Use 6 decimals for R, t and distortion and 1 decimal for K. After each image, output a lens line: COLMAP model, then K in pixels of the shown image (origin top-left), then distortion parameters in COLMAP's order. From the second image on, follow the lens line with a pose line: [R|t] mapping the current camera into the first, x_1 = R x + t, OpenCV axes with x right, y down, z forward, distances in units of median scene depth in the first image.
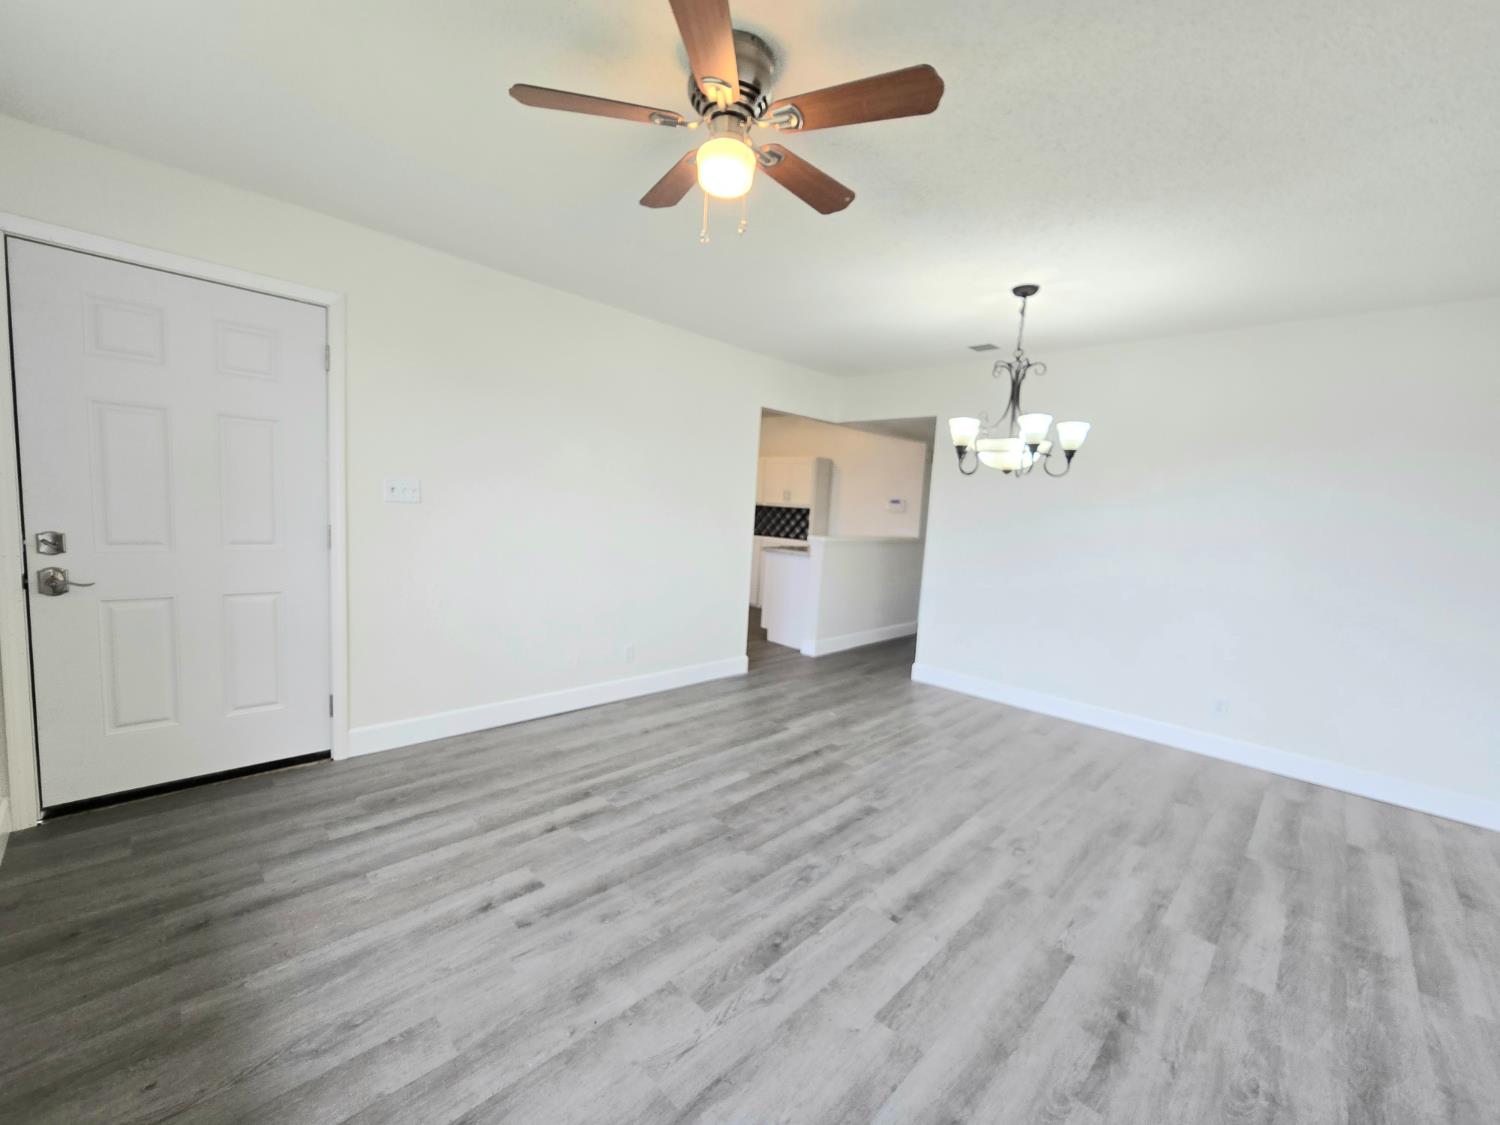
lens RADIAL K [[618.9, 0, 740.9], [0, 618.9, 566.5], [0, 0, 1]] dist [-0.004719, 0.000058]
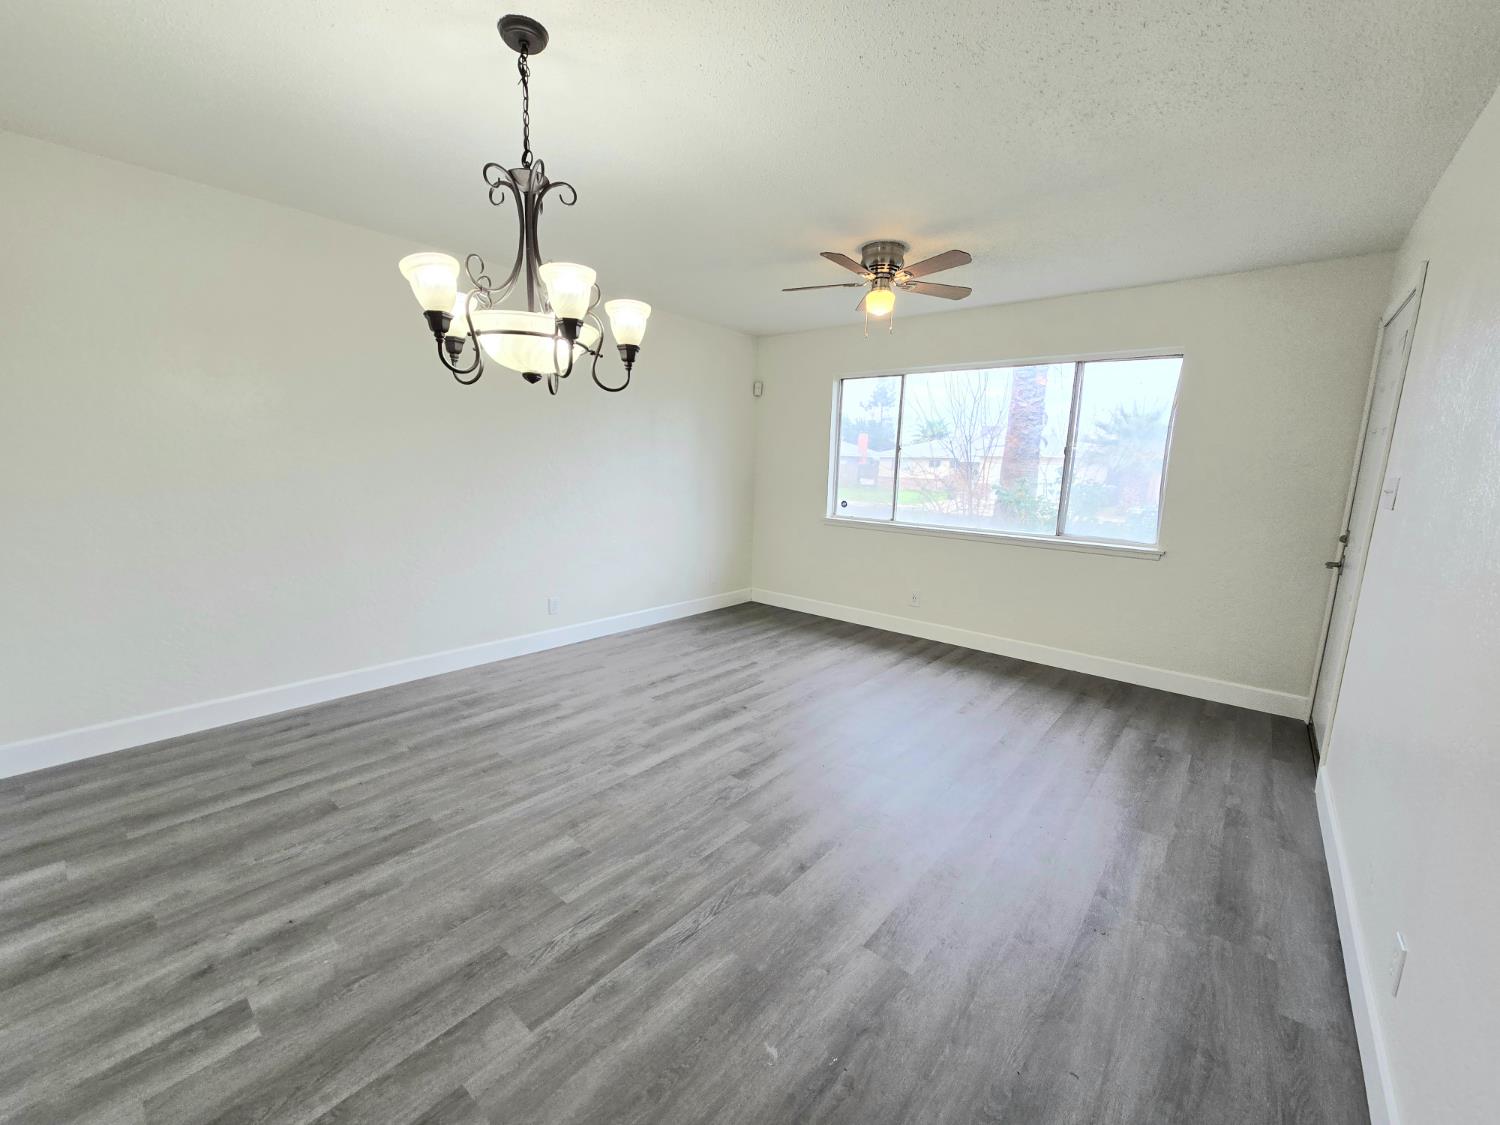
lens RADIAL K [[618.9, 0, 740.9], [0, 618.9, 566.5], [0, 0, 1]] dist [-0.004719, 0.000058]
pose [[-0.993628, -0.072365, -0.086409, 0.365482], [-0.092628, 0.961087, 0.260253, -0.201688], [0.064213, 0.266599, -0.961666, 2.134338]]
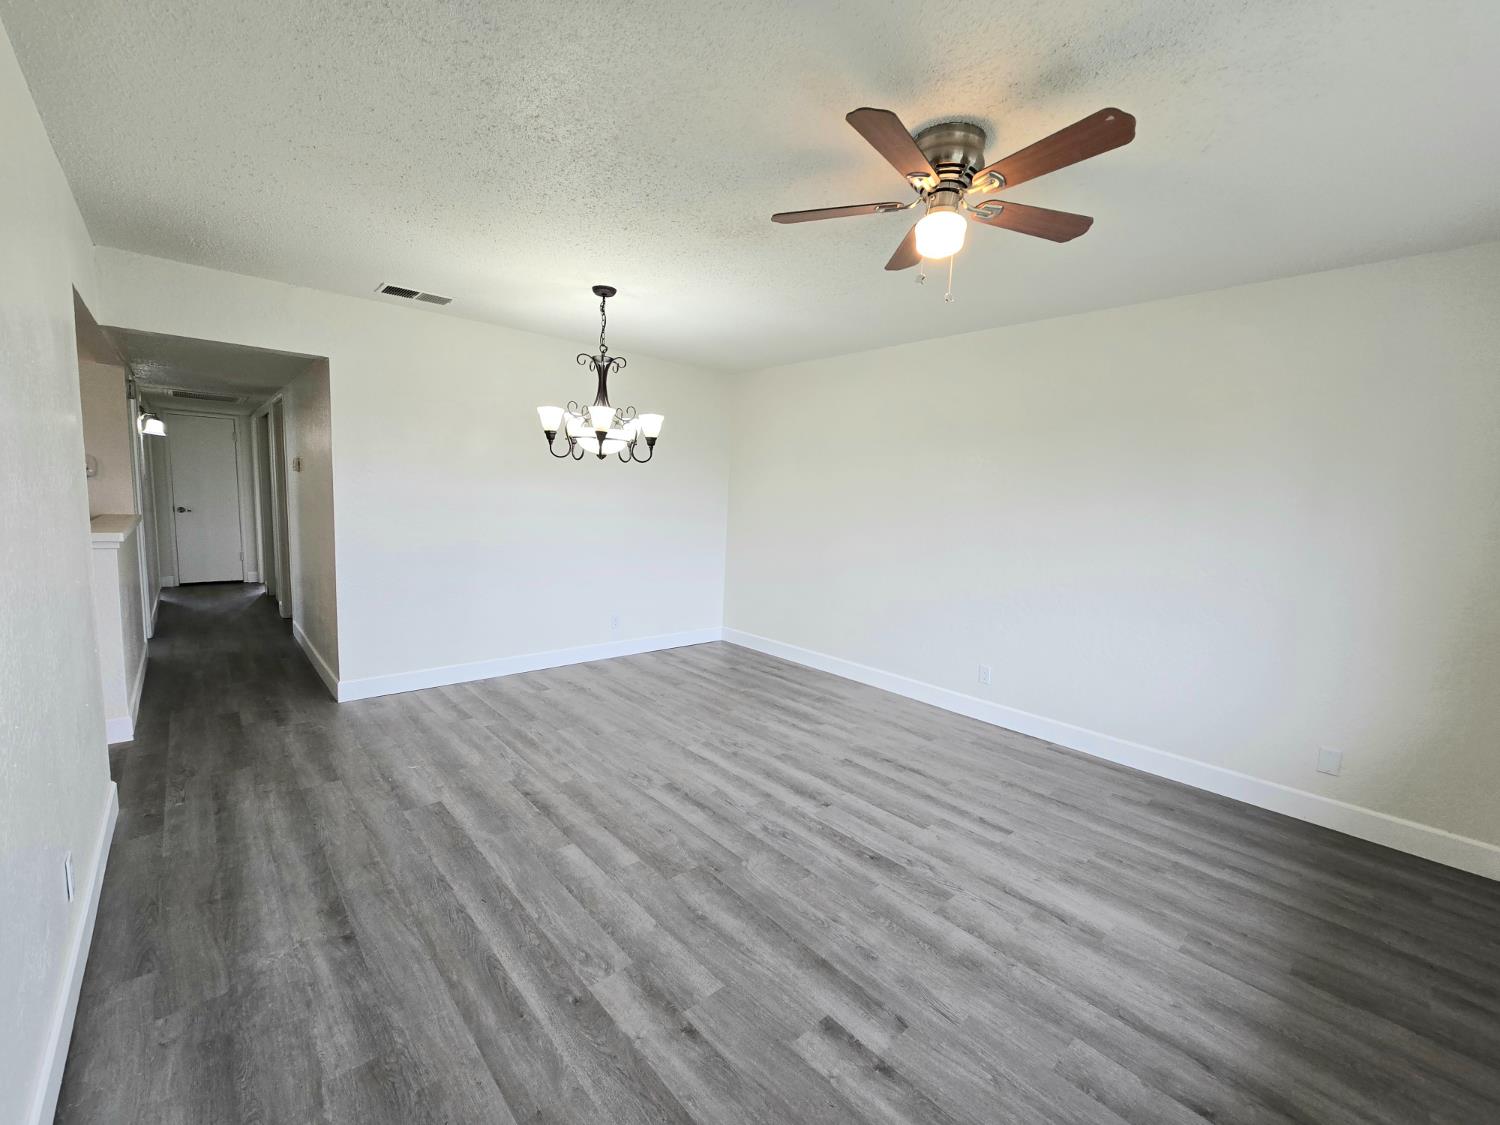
lens RADIAL K [[618.9, 0, 740.9], [0, 618.9, 566.5], [0, 0, 1]] dist [-0.004719, 0.000058]
pose [[0.072599, -0.166562, 0.983355, -0.885428], [0.066210, 0.984586, 0.161883, -0.166350], [-0.995161, 0.053356, 0.082508, 0.888376]]
